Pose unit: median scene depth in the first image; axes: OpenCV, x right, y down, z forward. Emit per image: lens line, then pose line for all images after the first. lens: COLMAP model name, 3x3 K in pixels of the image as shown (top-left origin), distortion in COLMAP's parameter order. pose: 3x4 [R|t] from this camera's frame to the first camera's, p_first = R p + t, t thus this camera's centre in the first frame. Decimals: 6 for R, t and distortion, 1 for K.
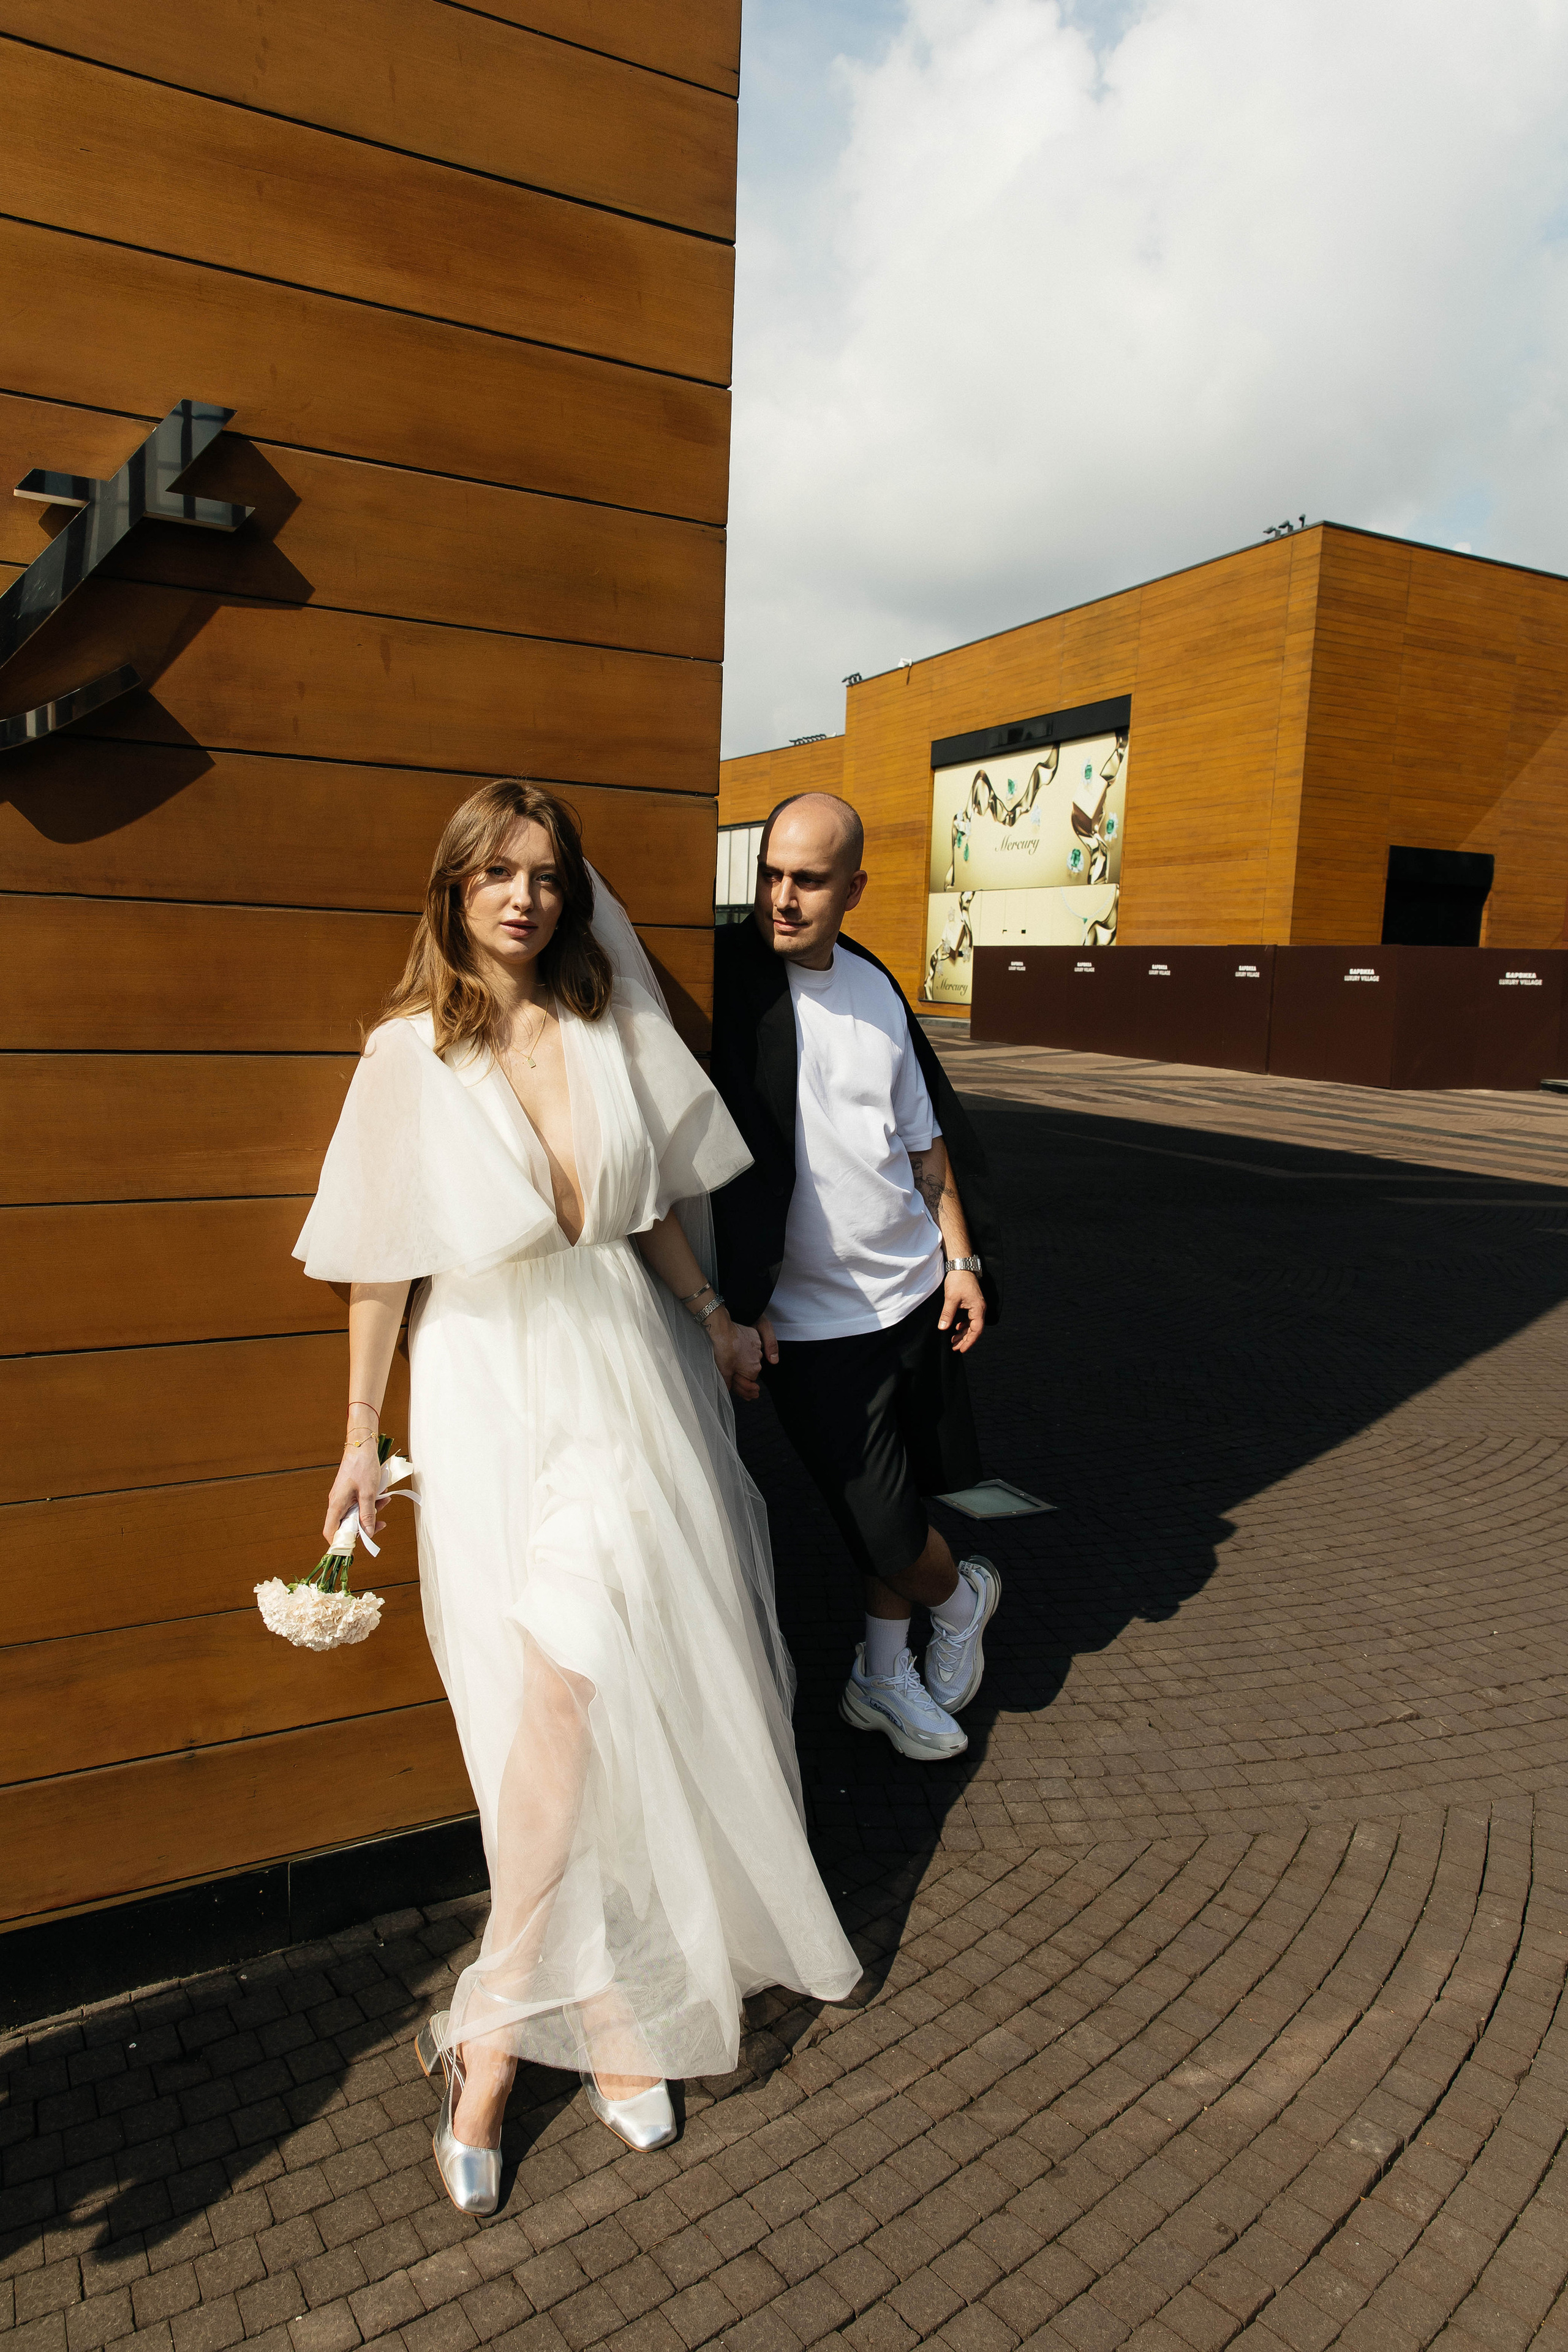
lens RADIAL K [[1567.0, 0, 781.5], [0, 1567.0, 1210.2], [0, 0, 1]] dist [-0.027376, -0.001735]
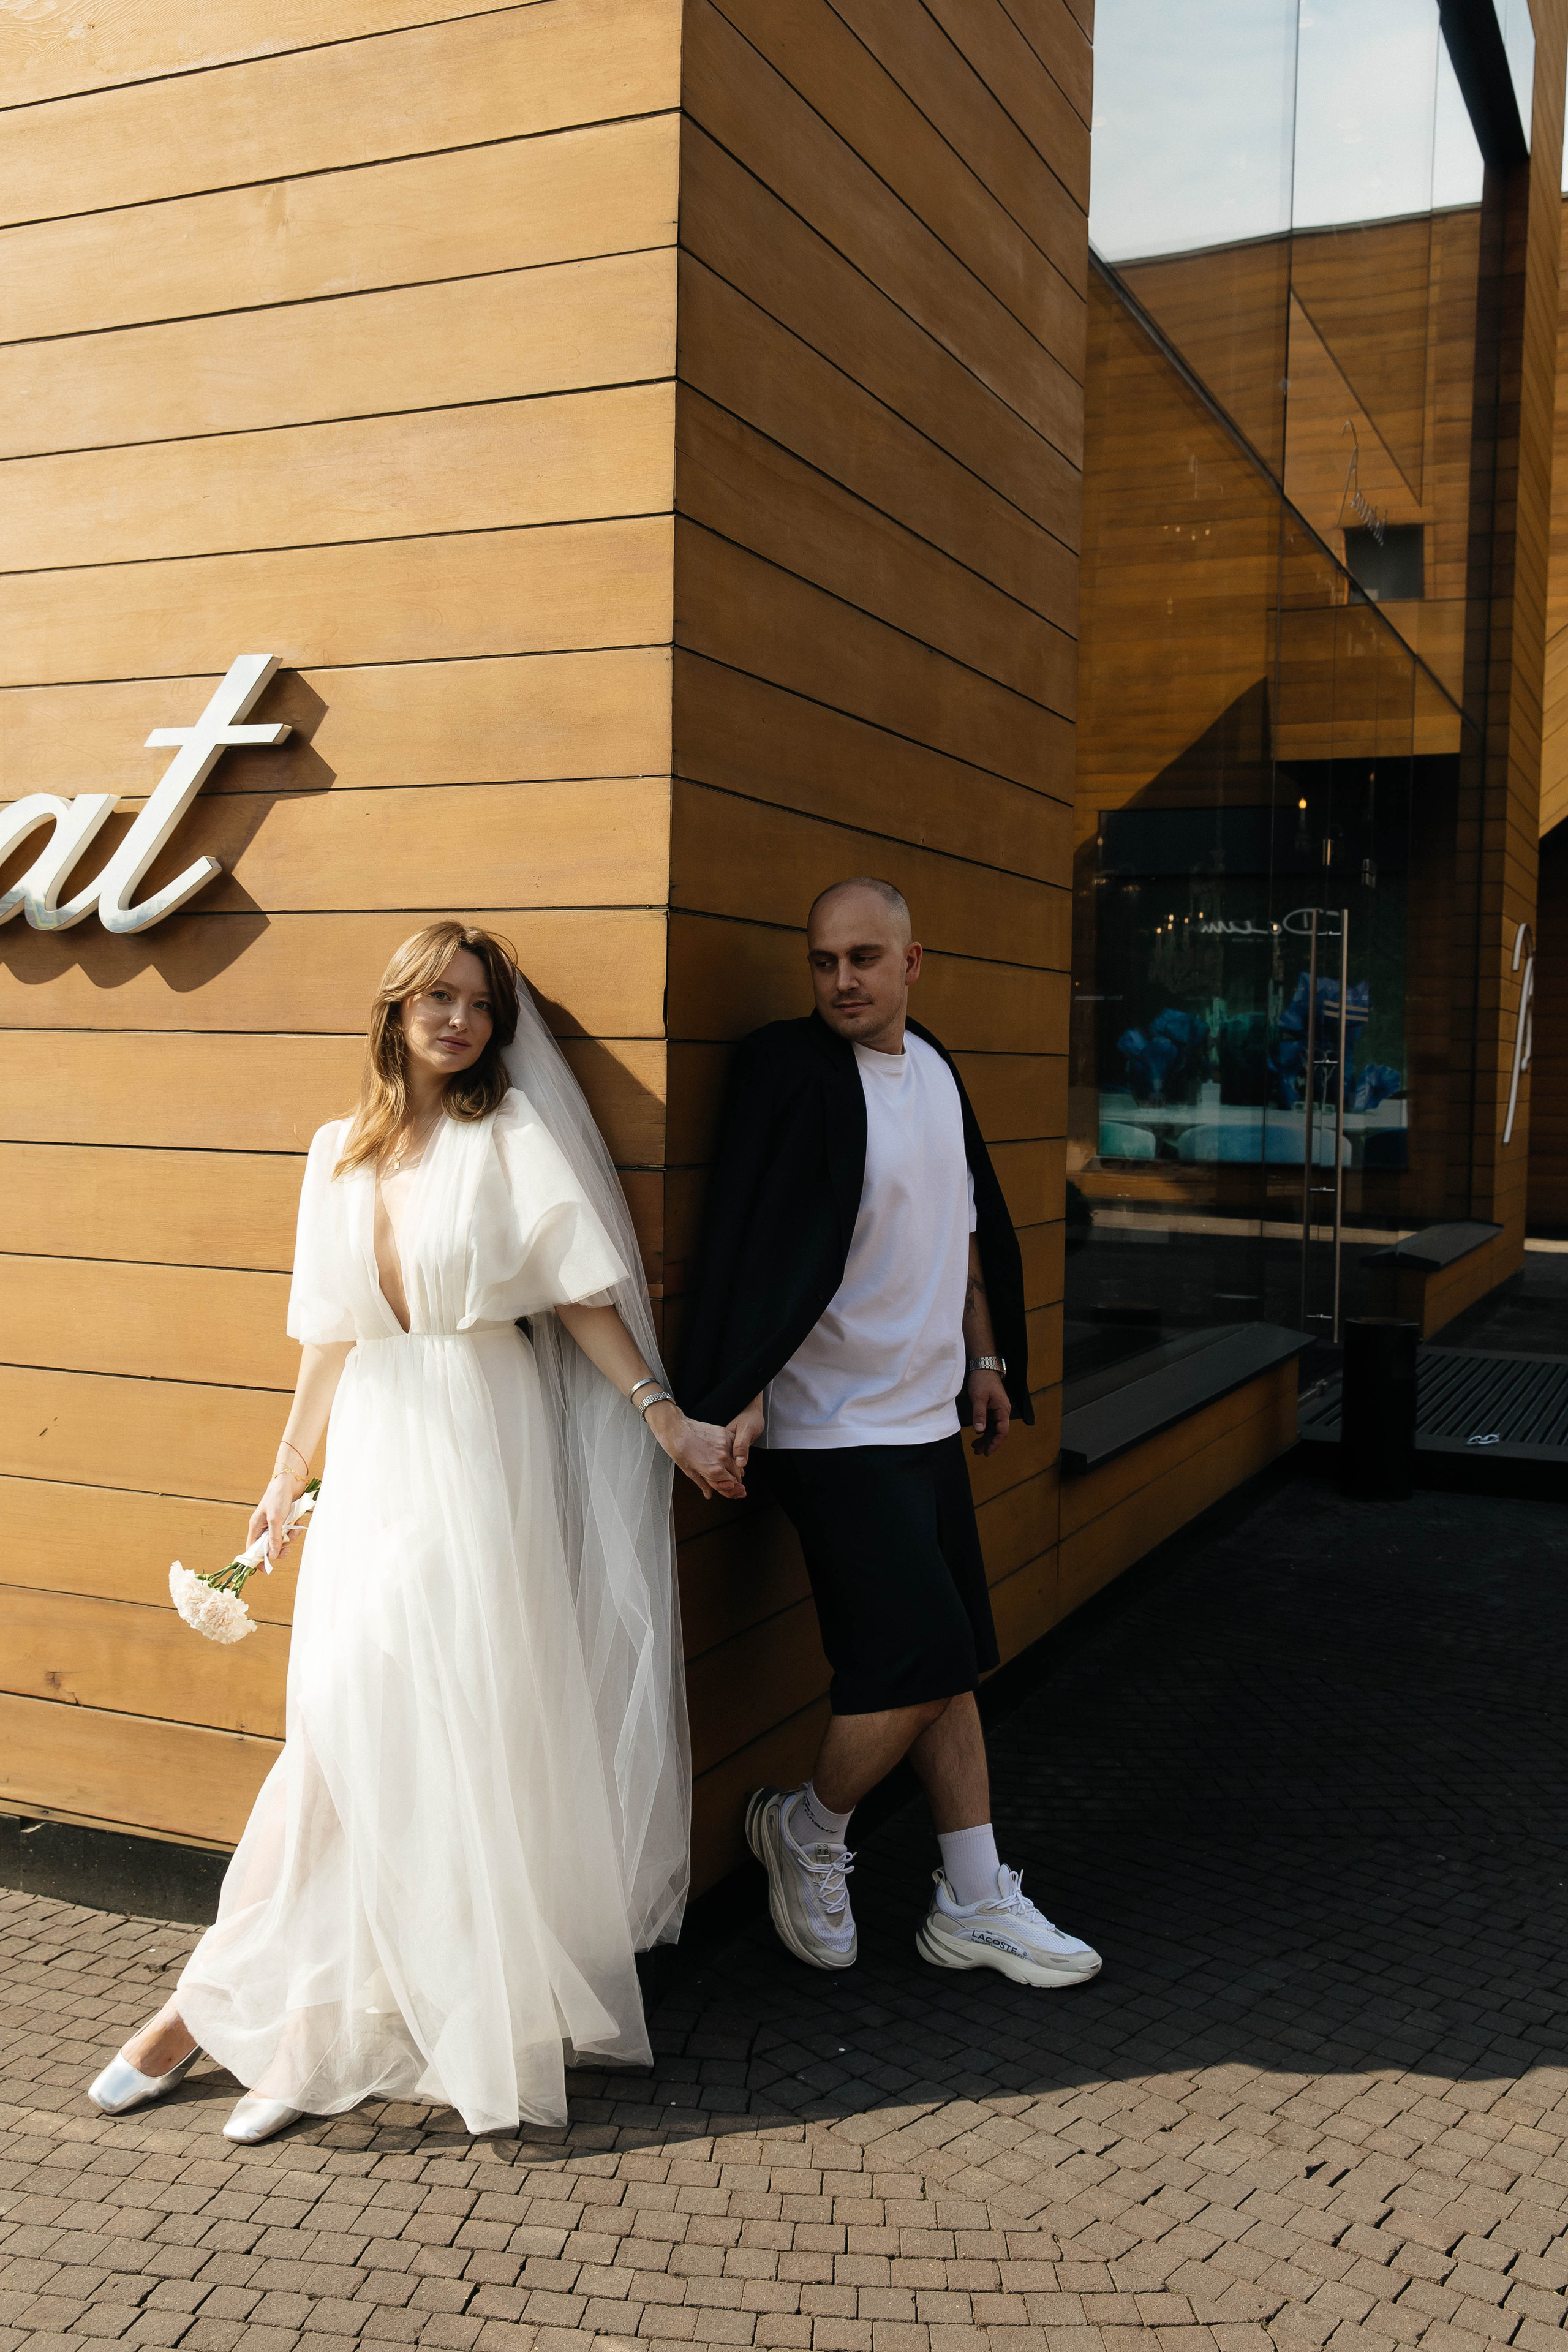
lens RADIAL K [[2487.8, 0, 771.3], [0, 2487.8, 1166.0], [0, 0, 1]] dist [0.019798, -0.004649]
pose [[0.574100, 0.021192, -0.818511, 1.459235], [-0.112359, 0.992247, -0.053118, -0.029401], [0.811039, 0.122462, 0.572030, 0.193070]]
